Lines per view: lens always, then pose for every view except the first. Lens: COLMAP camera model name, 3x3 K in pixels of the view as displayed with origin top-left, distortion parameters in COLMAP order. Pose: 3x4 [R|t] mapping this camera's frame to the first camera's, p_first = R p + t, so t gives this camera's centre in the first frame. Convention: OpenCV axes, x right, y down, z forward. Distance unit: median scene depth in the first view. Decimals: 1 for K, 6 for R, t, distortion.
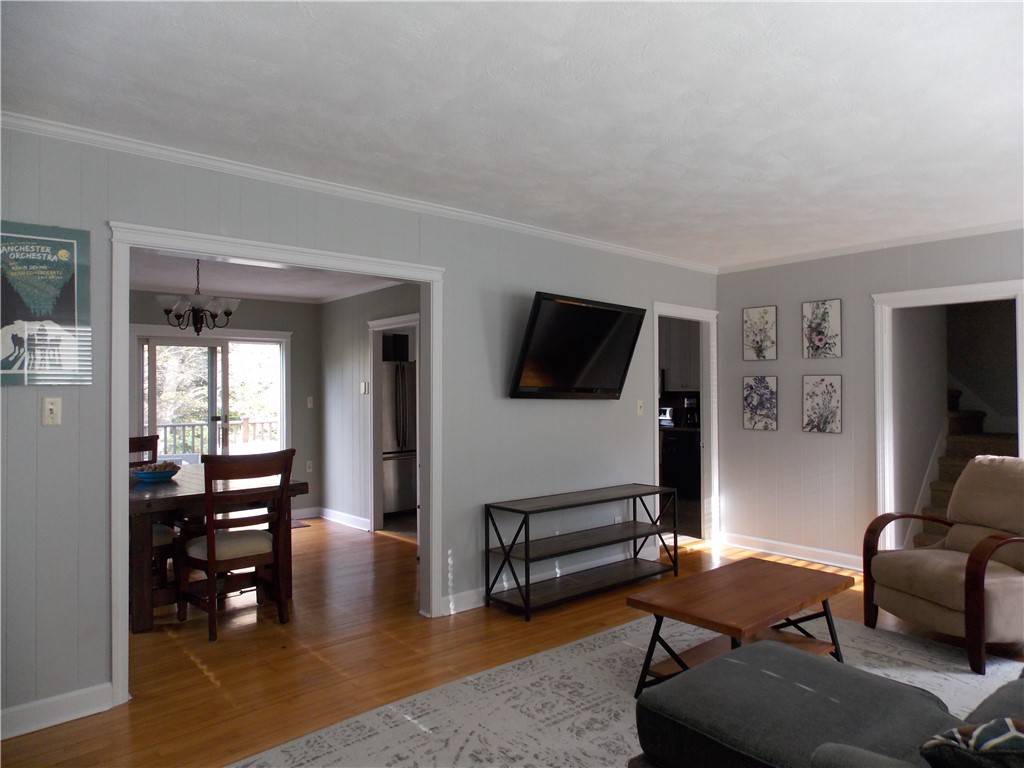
lens RADIAL K [[688.2, 0, 511.7], [0, 688.2, 382.7], [0, 0, 1]] dist [0.000029, 0.000274]
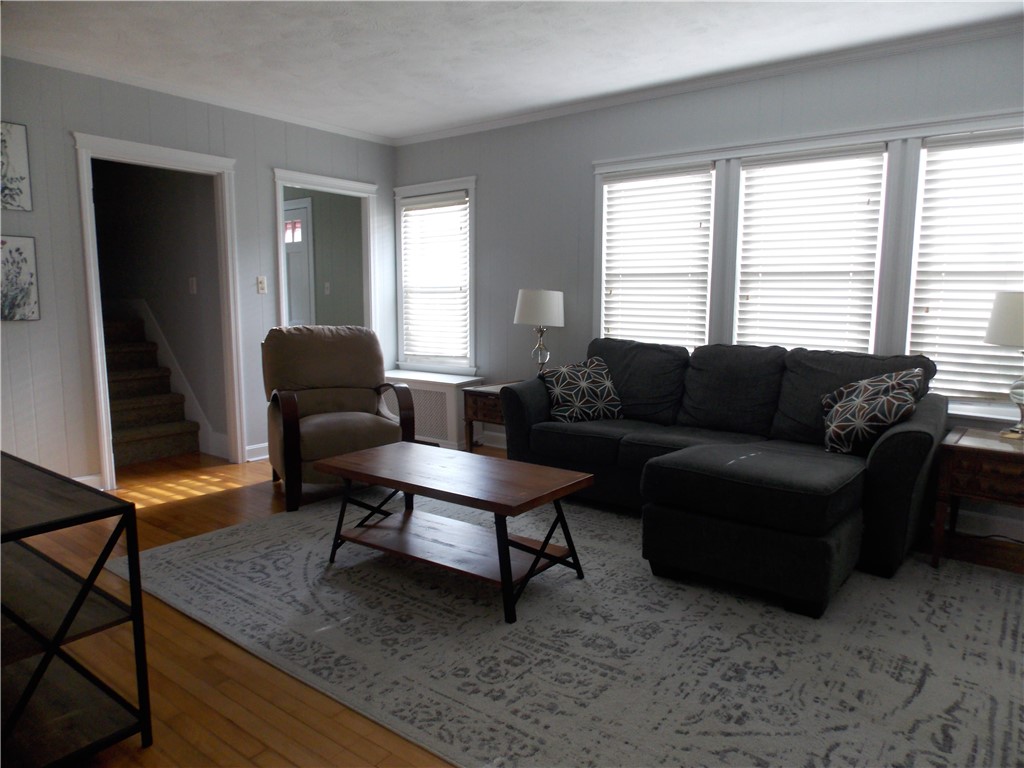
lens RADIAL K [[688.2, 0, 509.7], [0, 688.2, 387.6], [0, 0, 1]] dist [0.000029, 0.000274]
pose [[-0.186983, -0.130281, 0.973686, -0.556051], [-0.011832, 0.991394, 0.130378, 0.075733], [-0.982292, 0.012858, -0.186915, 1.118493]]
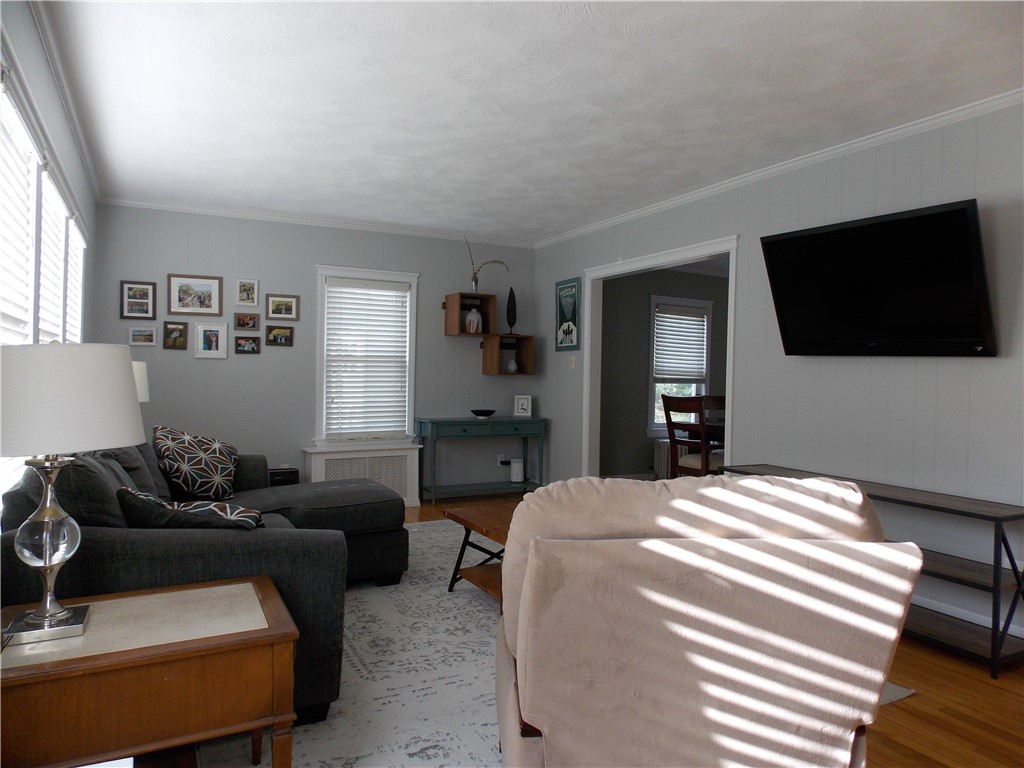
lens RADIAL K [[688.2, 0, 510.7], [0, 688.2, 382.1], [0, 0, 1]] dist [0.000029, 0.000274]
pose [[-0.225434, 0.020678, -0.974039, 1.424964], [0.007681, 0.999781, 0.019446, 0.054607], [0.974228, -0.003097, -0.225543, 1.239485]]
